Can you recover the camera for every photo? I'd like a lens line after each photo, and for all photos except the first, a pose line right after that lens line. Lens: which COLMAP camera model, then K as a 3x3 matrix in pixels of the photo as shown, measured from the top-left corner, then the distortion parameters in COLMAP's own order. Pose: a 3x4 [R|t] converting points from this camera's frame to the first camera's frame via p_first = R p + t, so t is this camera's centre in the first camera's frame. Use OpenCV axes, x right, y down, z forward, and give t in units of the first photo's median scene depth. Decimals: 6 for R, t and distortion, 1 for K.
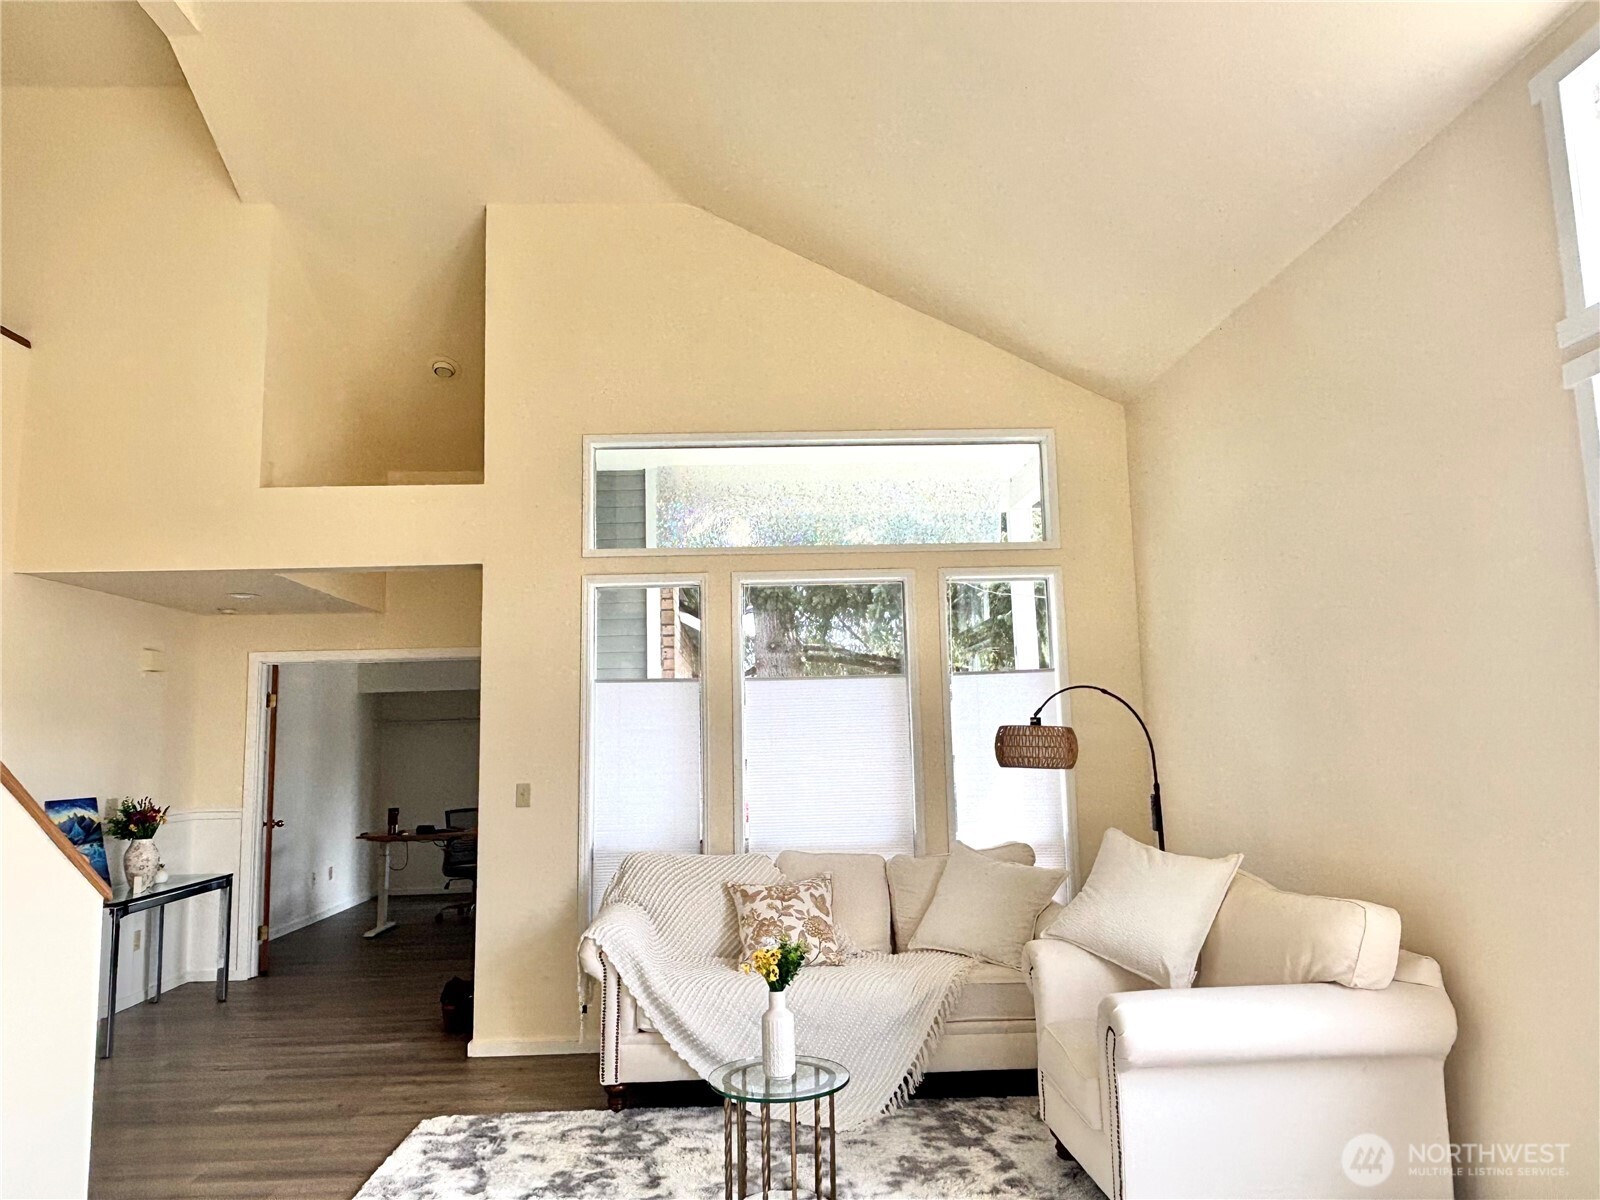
lens RADIAL K [[1058.8, 0, 784.5], [0, 1058.8, 597.1], [0, 0, 1]] dist [0.081169, -0.116795]
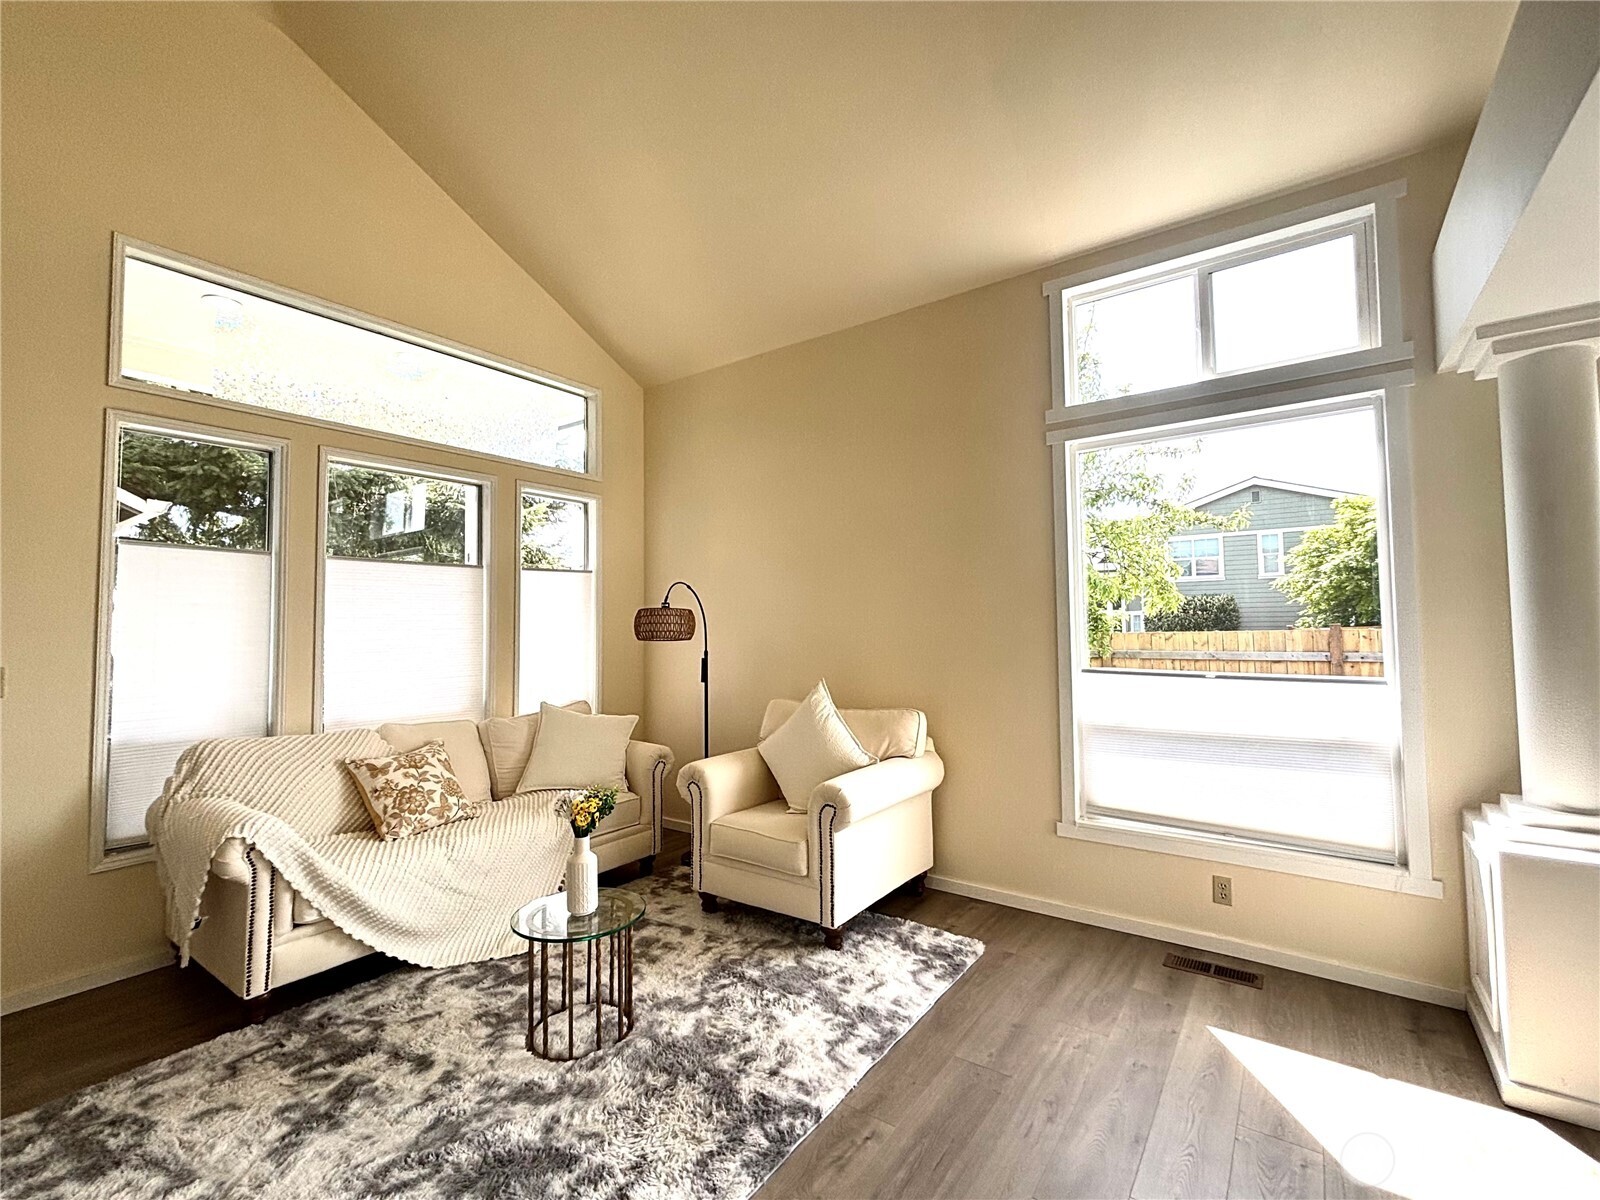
lens RADIAL K [[708.1, 0, 790.3], [0, 708.1, 595.6], [0, 0, 1]] dist [-0.012842, 0.008326]
pose [[0.616968, 0.052978, 0.785203, -0.360550], [-0.106715, 0.994148, 0.016775, 0.072249], [-0.779720, -0.094142, 0.619011, 0.330538]]
